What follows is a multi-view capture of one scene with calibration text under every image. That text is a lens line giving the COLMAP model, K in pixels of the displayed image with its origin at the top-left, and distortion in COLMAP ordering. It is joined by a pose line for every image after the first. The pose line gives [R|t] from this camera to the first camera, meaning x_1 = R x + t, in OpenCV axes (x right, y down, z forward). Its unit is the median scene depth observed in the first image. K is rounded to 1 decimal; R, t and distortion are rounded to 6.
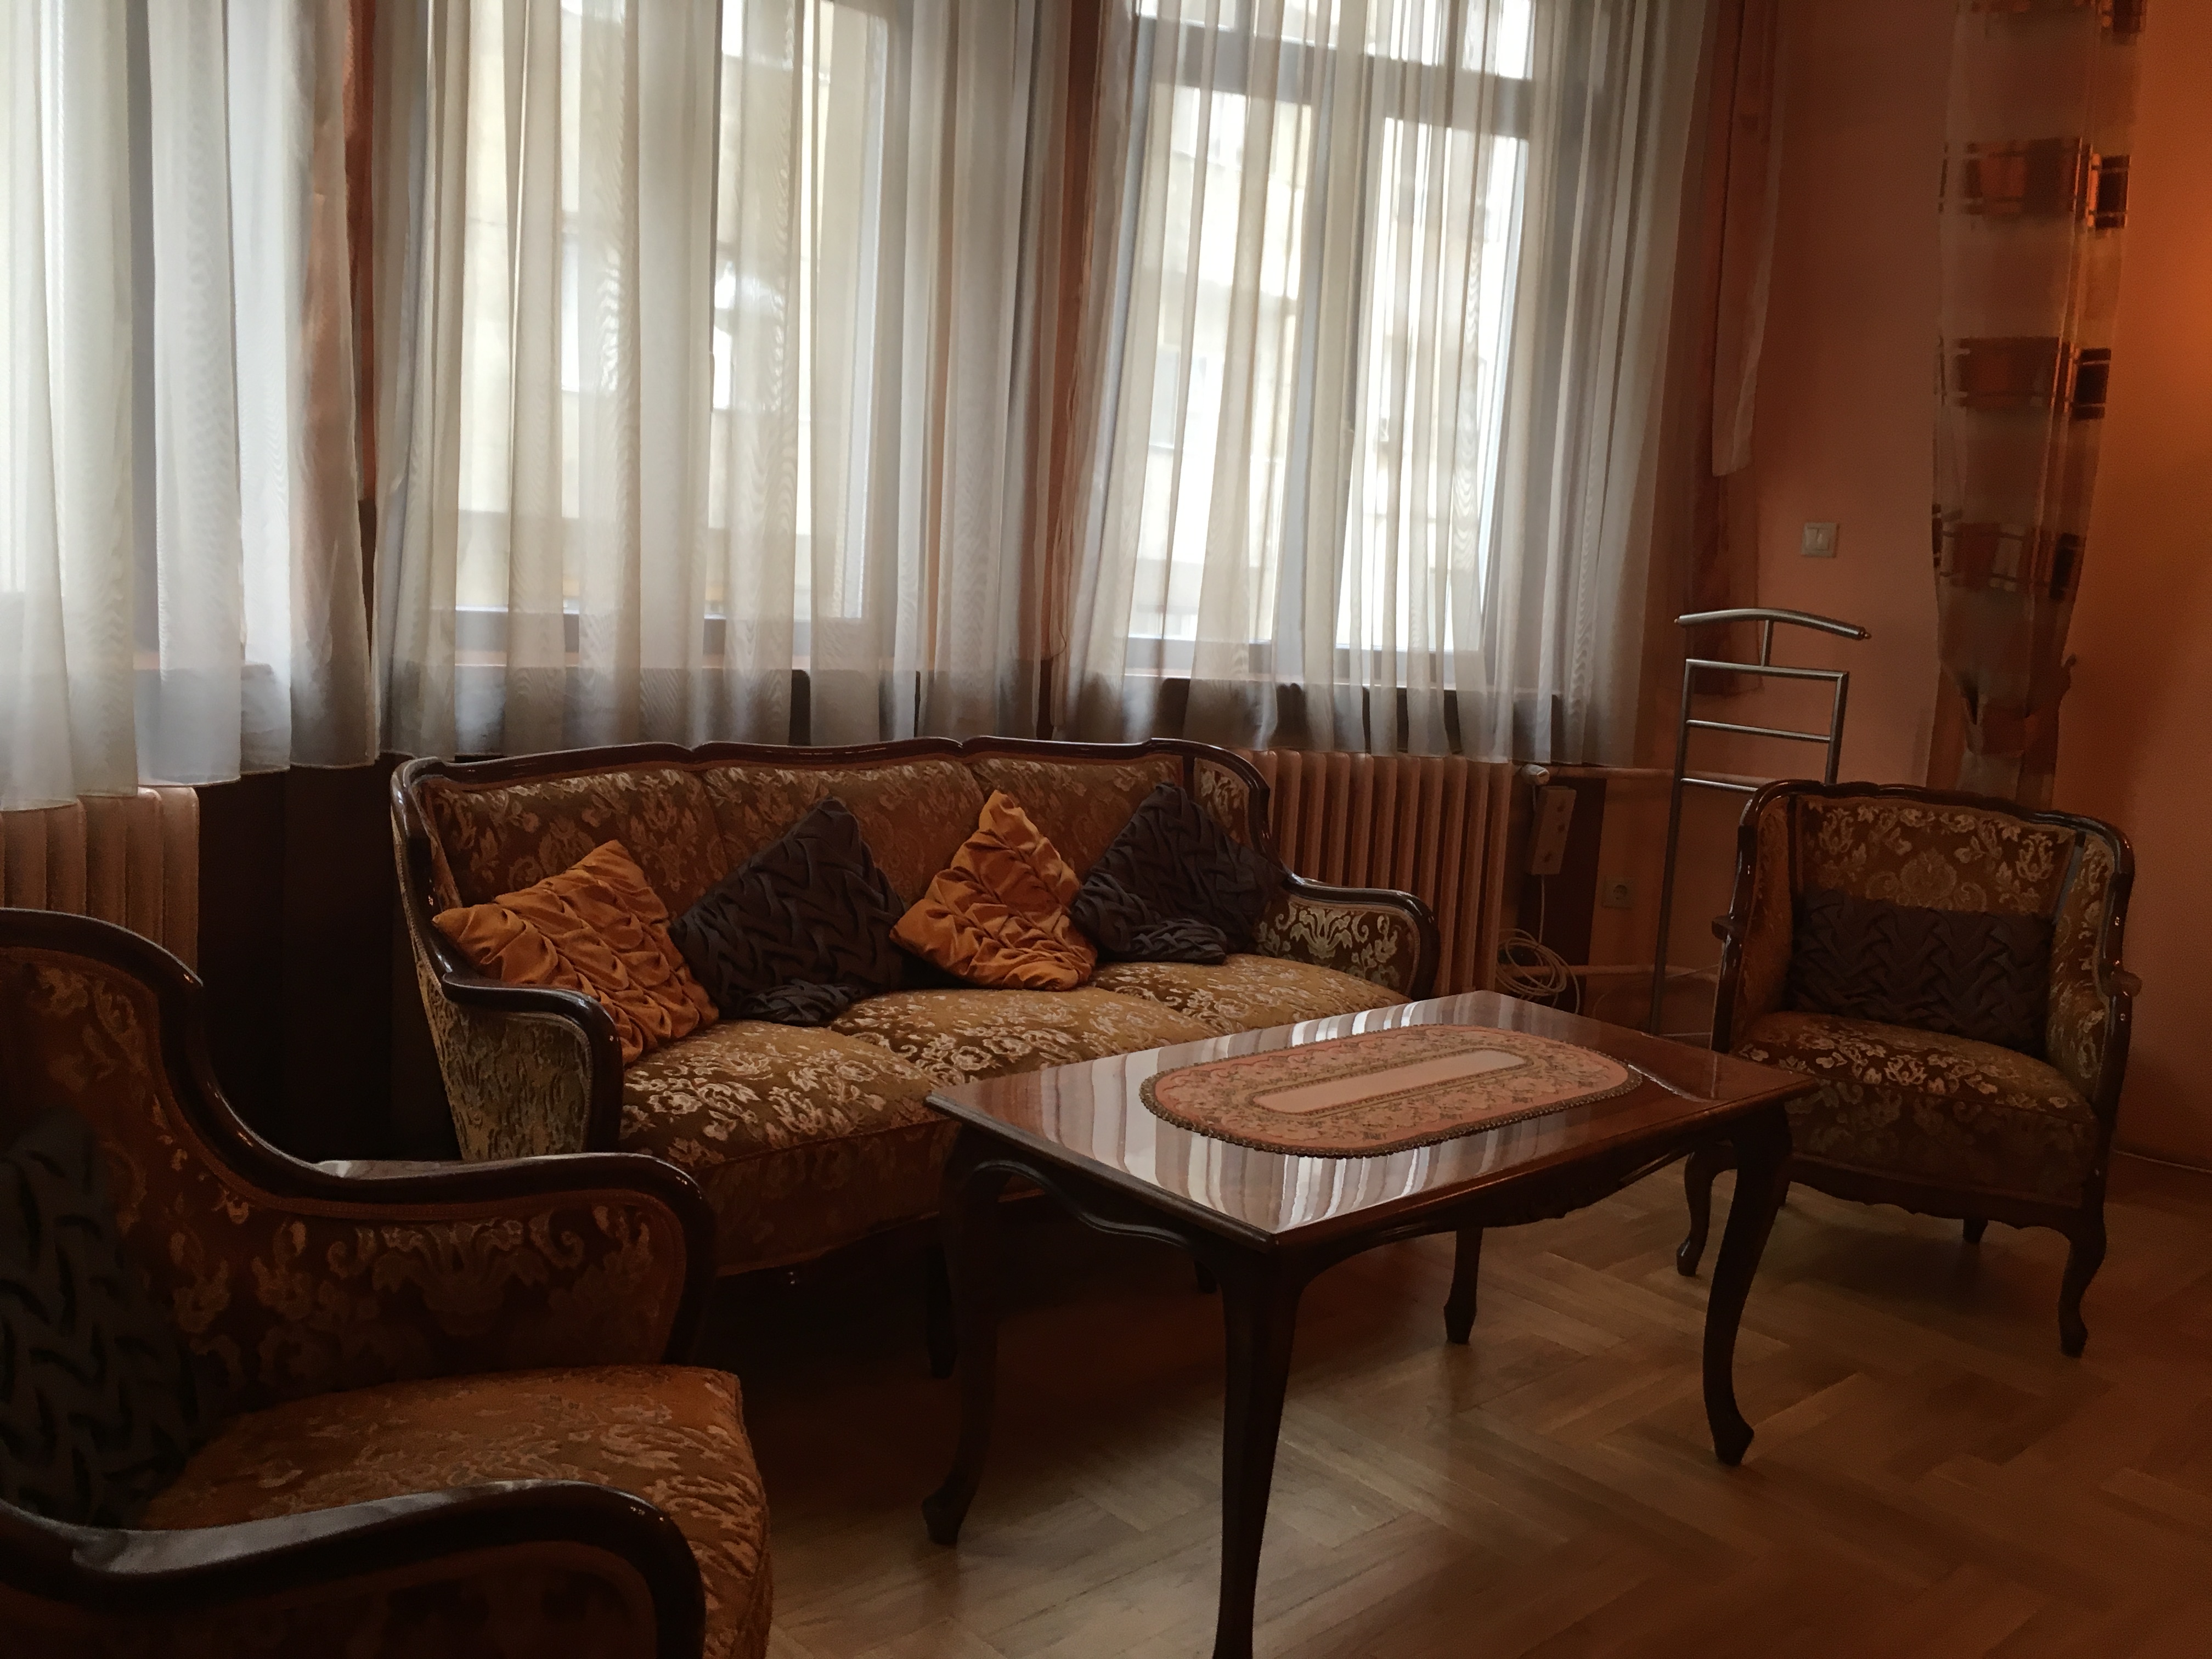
lens RADIAL K [[1893.0, 0, 1097.8], [0, 1893.0, 813.6], [0, 0, 1]] dist [0.084464, -0.119878]
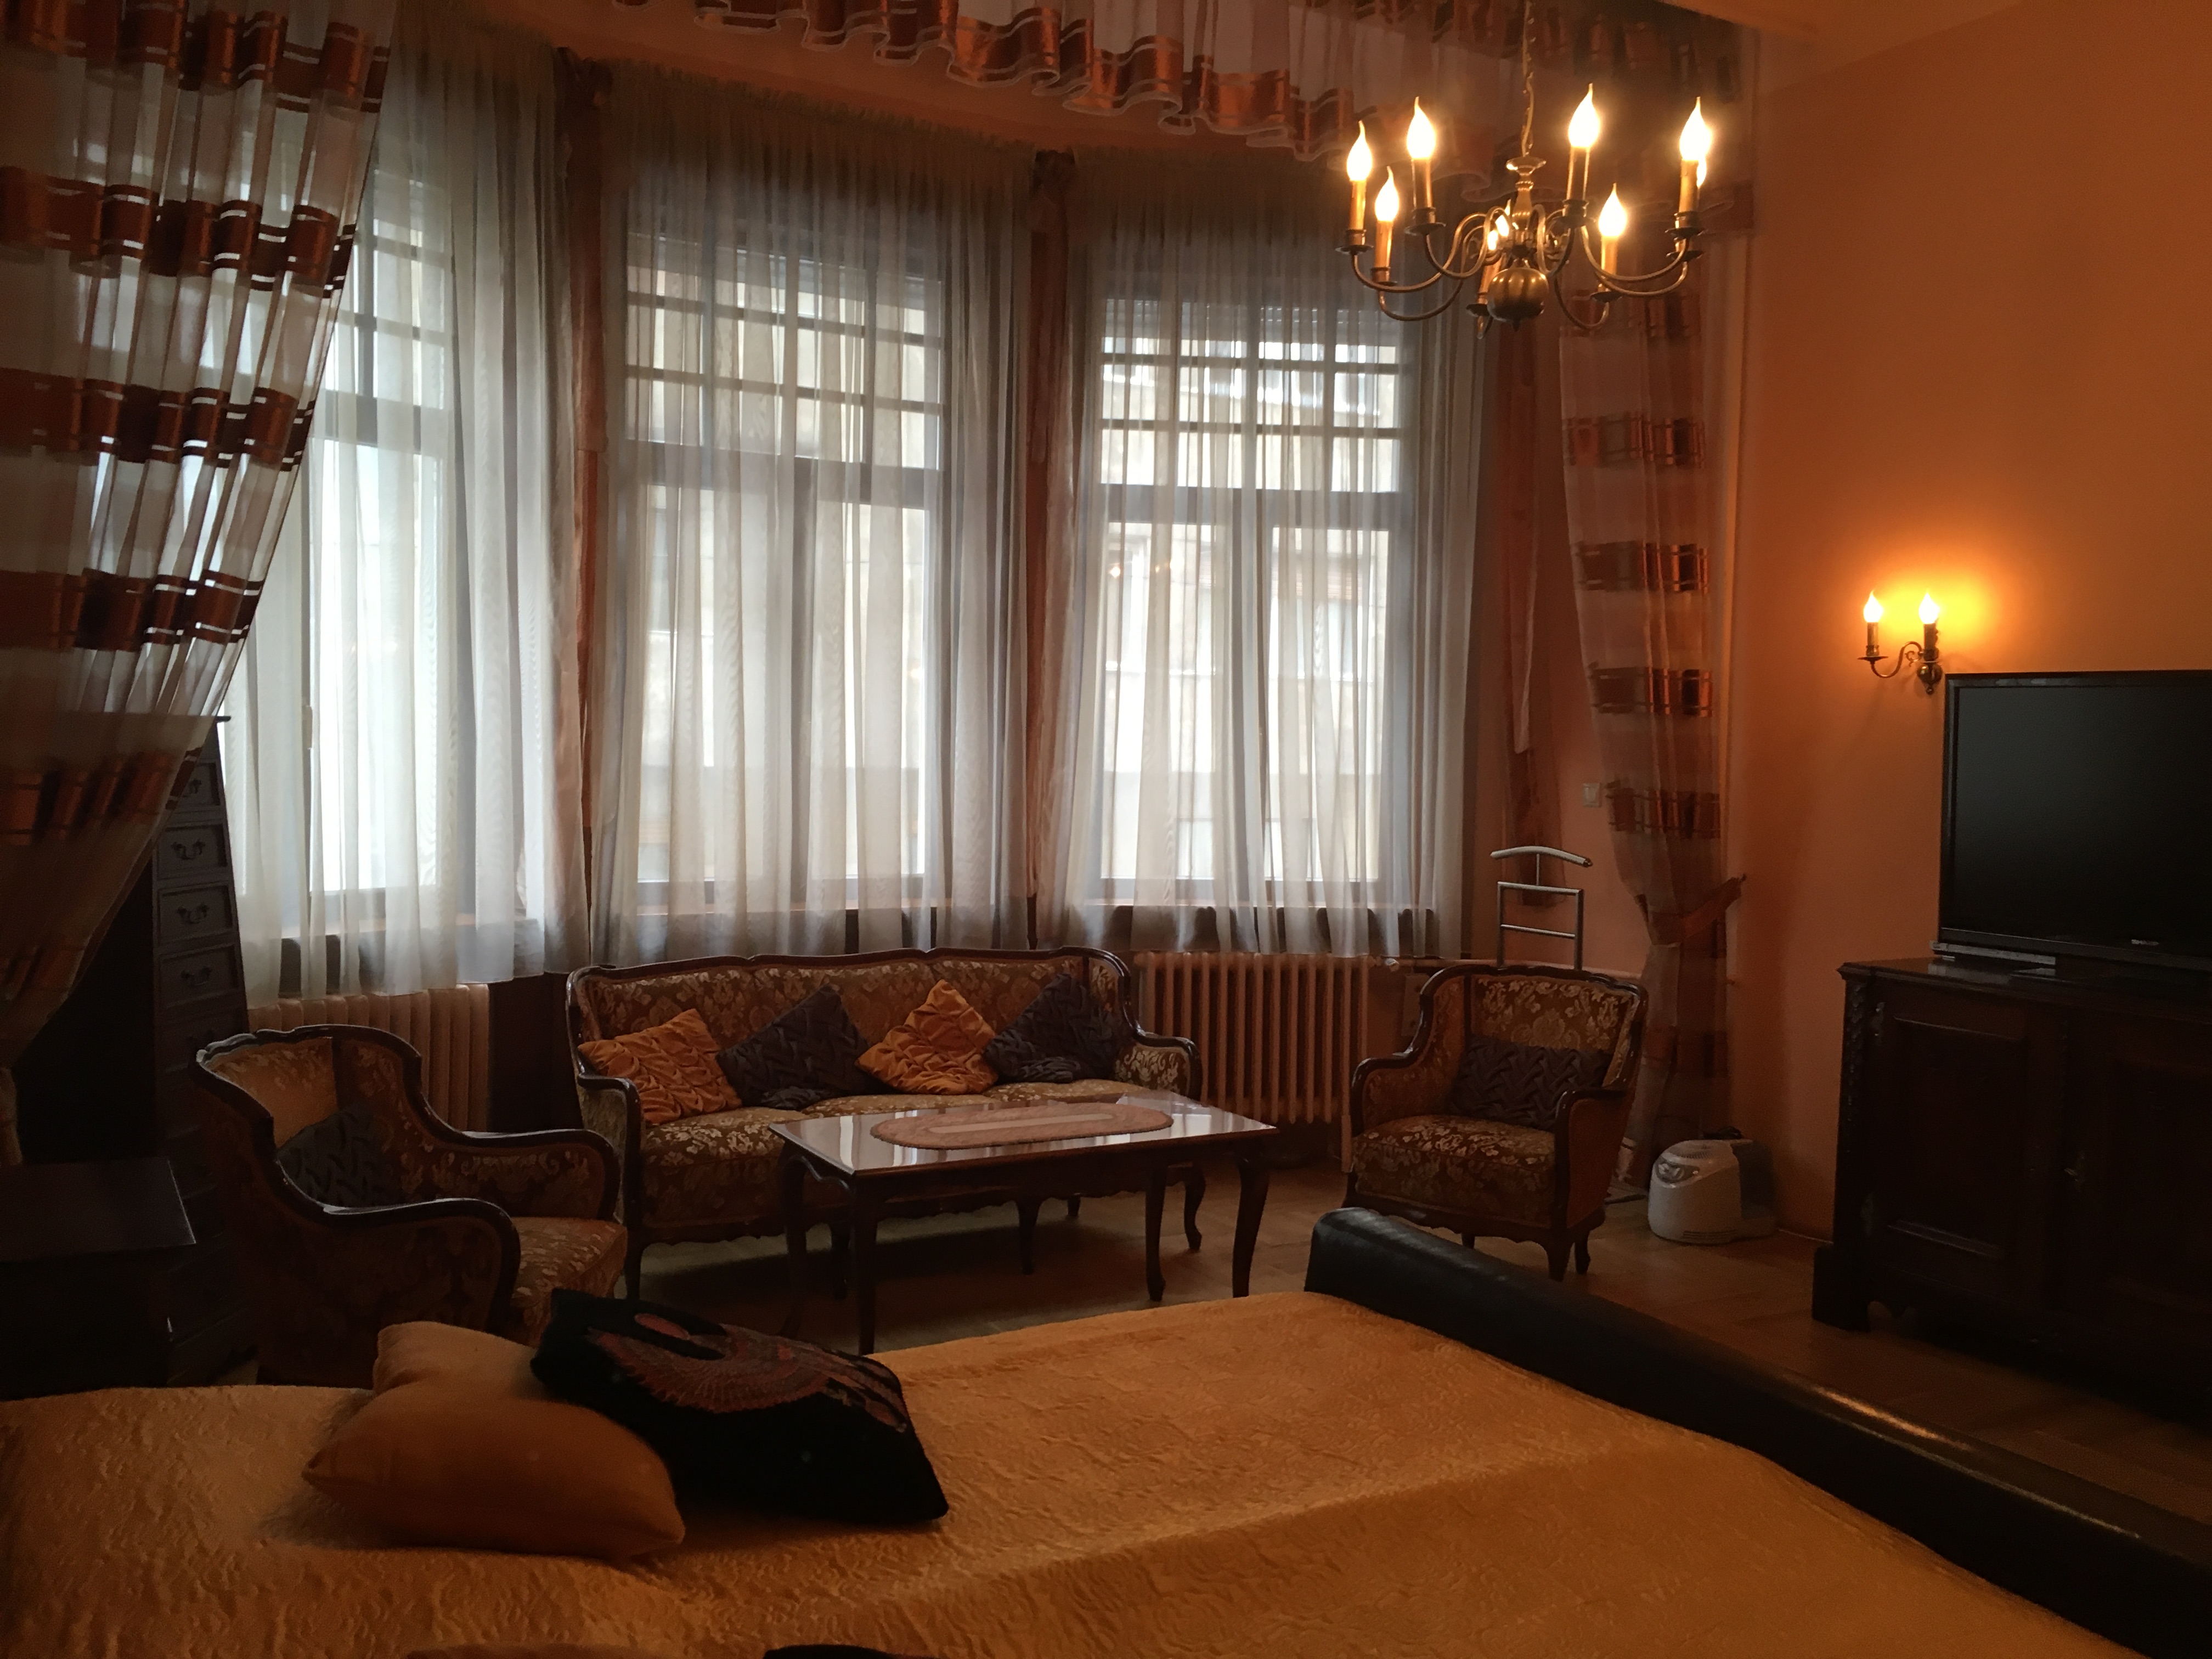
lens RADIAL K [[1896.1, 0, 1102.3], [0, 1896.1, 815.3], [0, 0, 1]] dist [0.073450, -0.106412]
pose [[0.969785, -0.039211, -0.240789, 0.533251], [0.012469, 0.993676, -0.111593, 0.035161], [0.243642, 0.105219, 0.964141, -0.644689]]
